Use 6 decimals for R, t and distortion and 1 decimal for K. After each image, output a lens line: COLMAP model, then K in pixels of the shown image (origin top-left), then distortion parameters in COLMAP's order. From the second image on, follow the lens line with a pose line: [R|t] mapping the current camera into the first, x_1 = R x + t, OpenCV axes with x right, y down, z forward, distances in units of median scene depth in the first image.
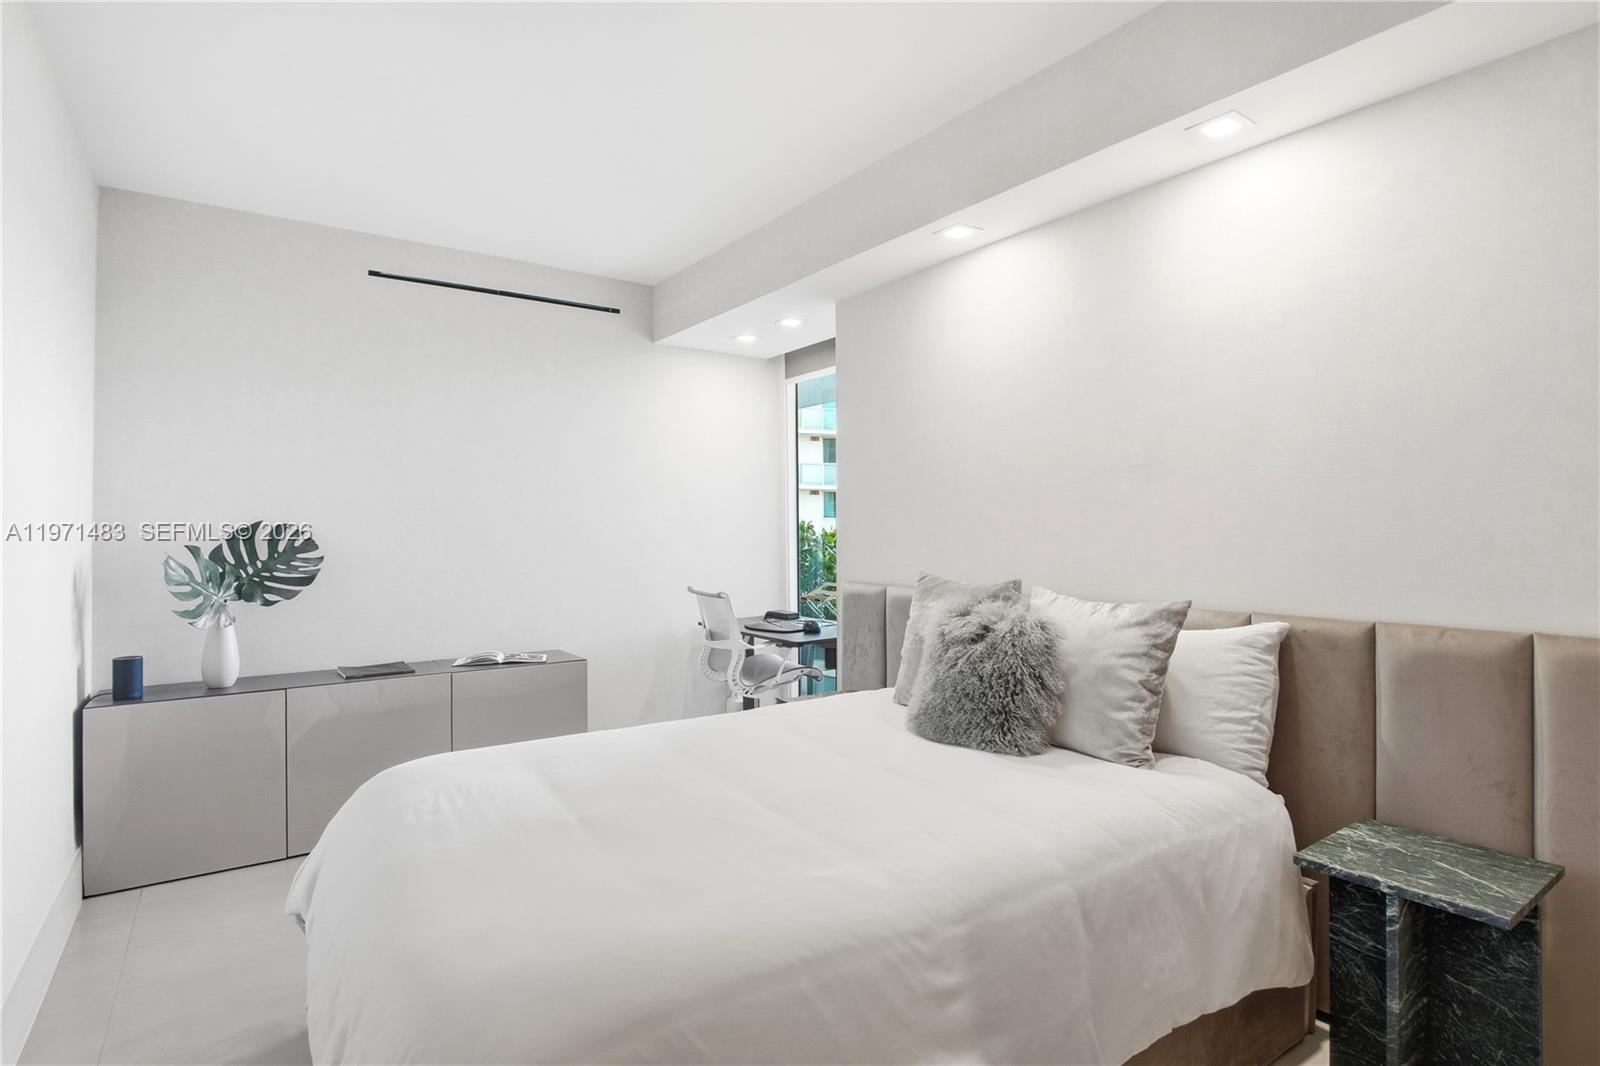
lens RADIAL K [[800.6, 0, 799.9], [0, 800.6, 528.4], [0, 0, 1]] dist [-0.030574, 0.009972]
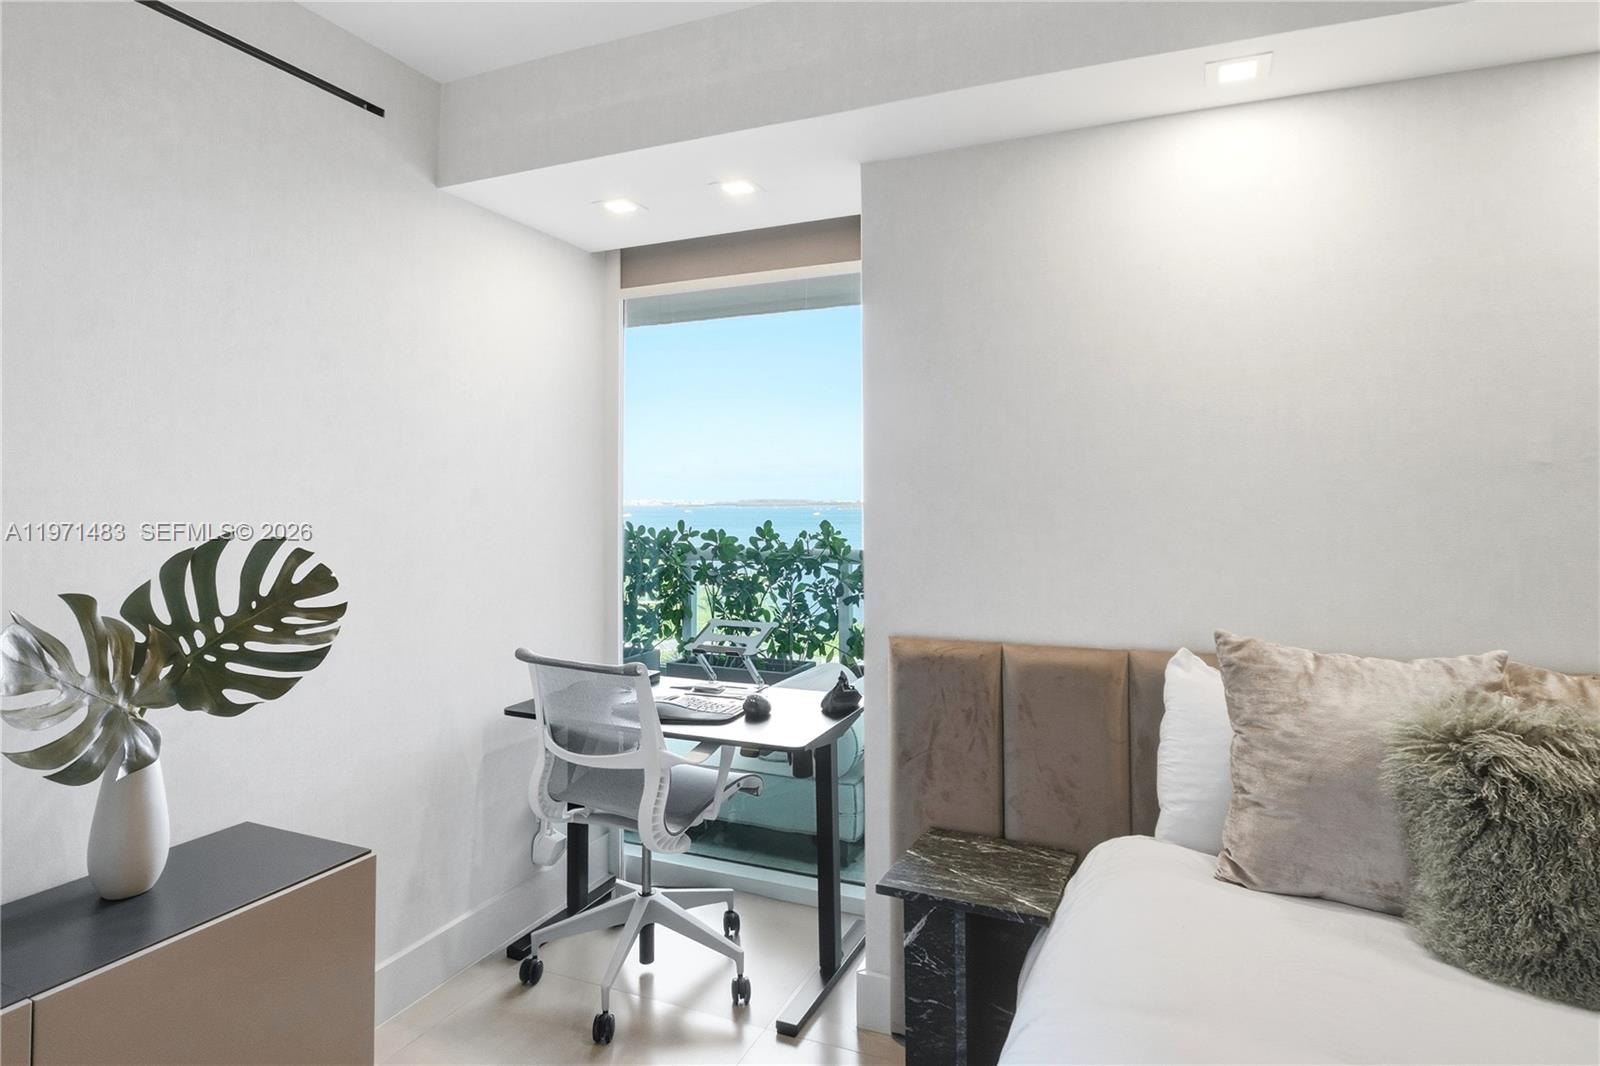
lens RADIAL K [[831.1, 0, 803.1], [0, 831.1, 457.6], [0, 0, 1]] dist [-0.091373, 0.012493]
pose [[0.850403, 0.034351, 0.525009, -0.281398], [-0.003605, 0.998223, -0.059474, -0.021619], [-0.526119, 0.048684, 0.849016, 0.470592]]
